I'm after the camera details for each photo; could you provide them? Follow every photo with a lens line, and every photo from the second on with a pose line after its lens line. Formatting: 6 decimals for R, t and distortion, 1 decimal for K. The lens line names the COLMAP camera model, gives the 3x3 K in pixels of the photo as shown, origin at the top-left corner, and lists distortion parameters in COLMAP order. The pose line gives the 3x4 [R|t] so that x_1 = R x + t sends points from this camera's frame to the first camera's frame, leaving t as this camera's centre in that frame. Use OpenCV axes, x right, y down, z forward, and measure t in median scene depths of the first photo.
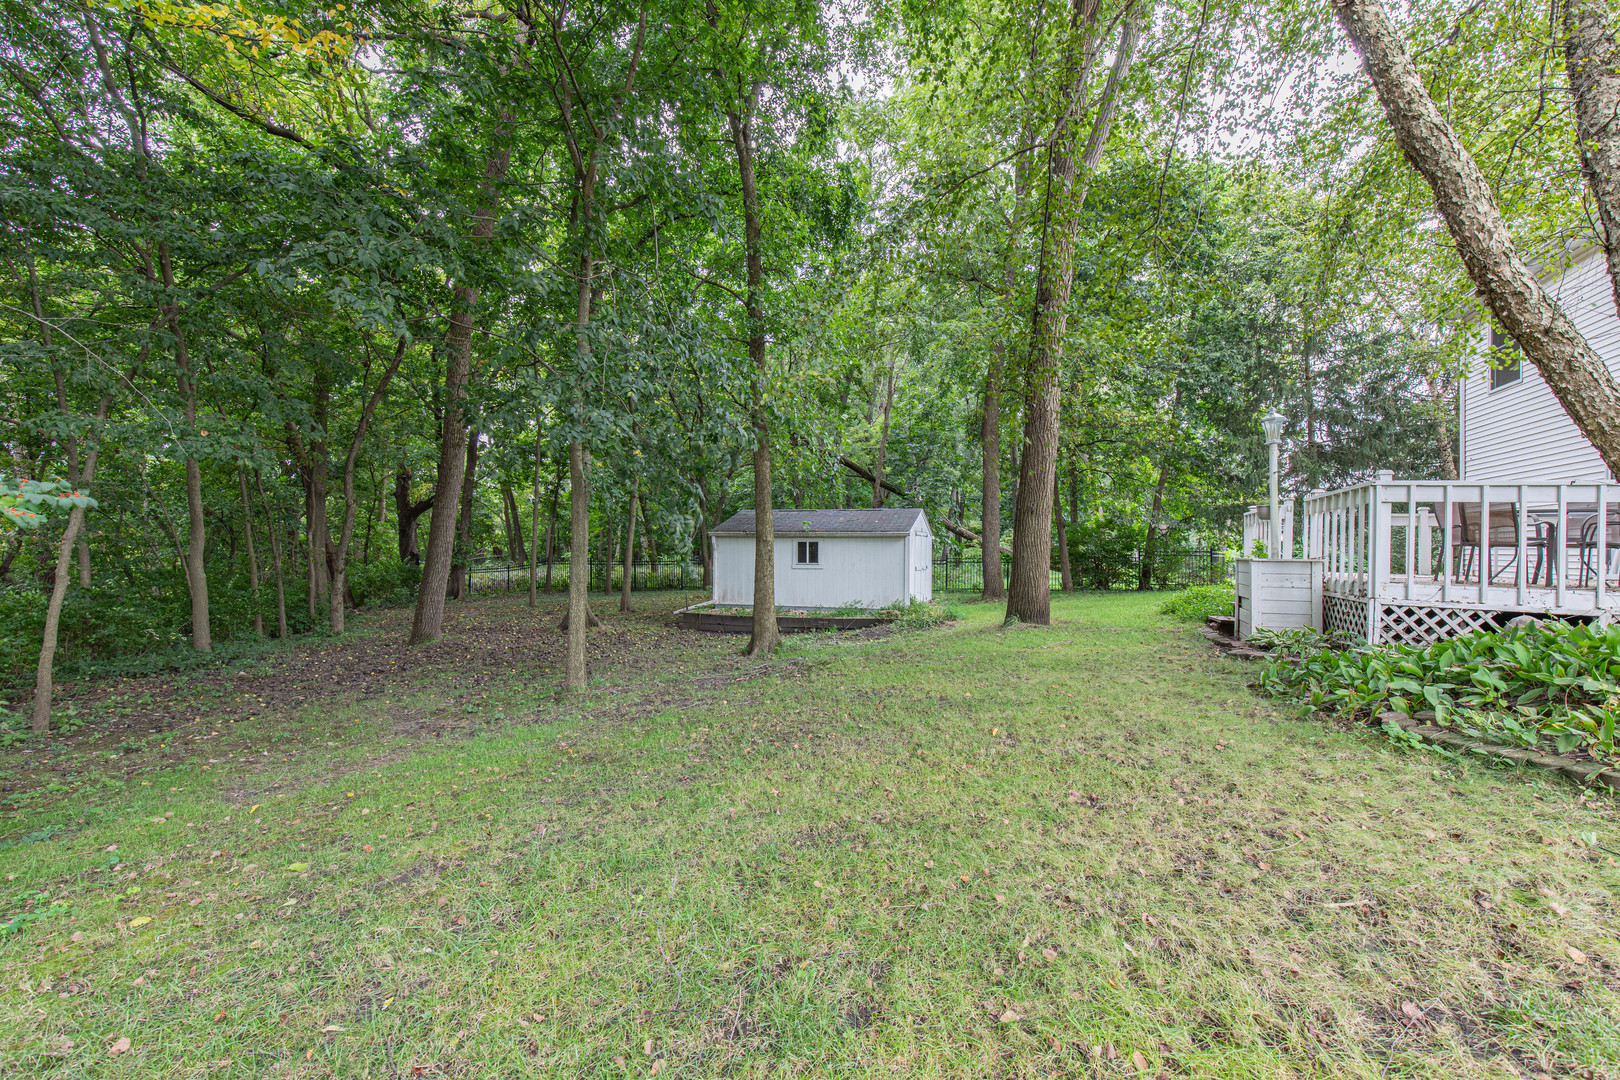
lens RADIAL K [[725.0, 0, 808.8], [0, 725.0, 547.0], [0, 0, 1]] dist [0.005645, 0.000498]
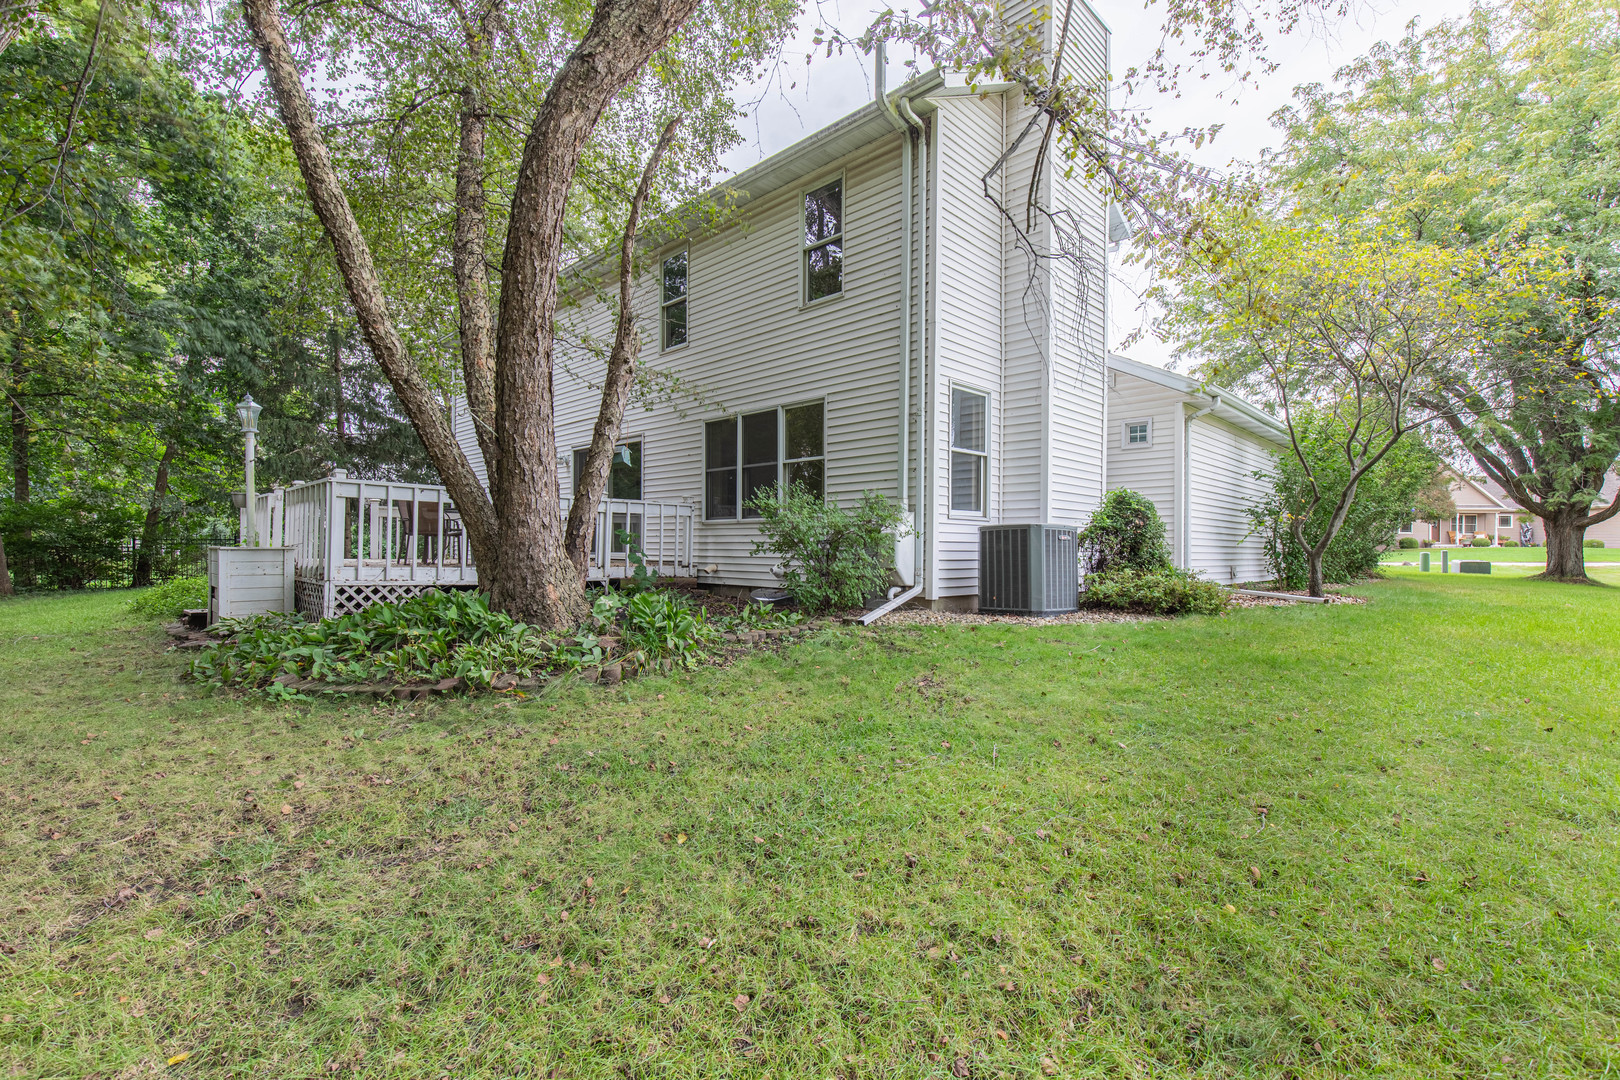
lens RADIAL K [[725.0, 0, 812.3], [0, 725.0, 543.2], [0, 0, 1]] dist [0.005645, 0.000498]
pose [[0.390517, -0.004948, 0.920583, 0.024044], [-0.006039, 0.999950, 0.007937, -0.001798], [-0.920576, -0.008659, 0.390467, -0.142128]]
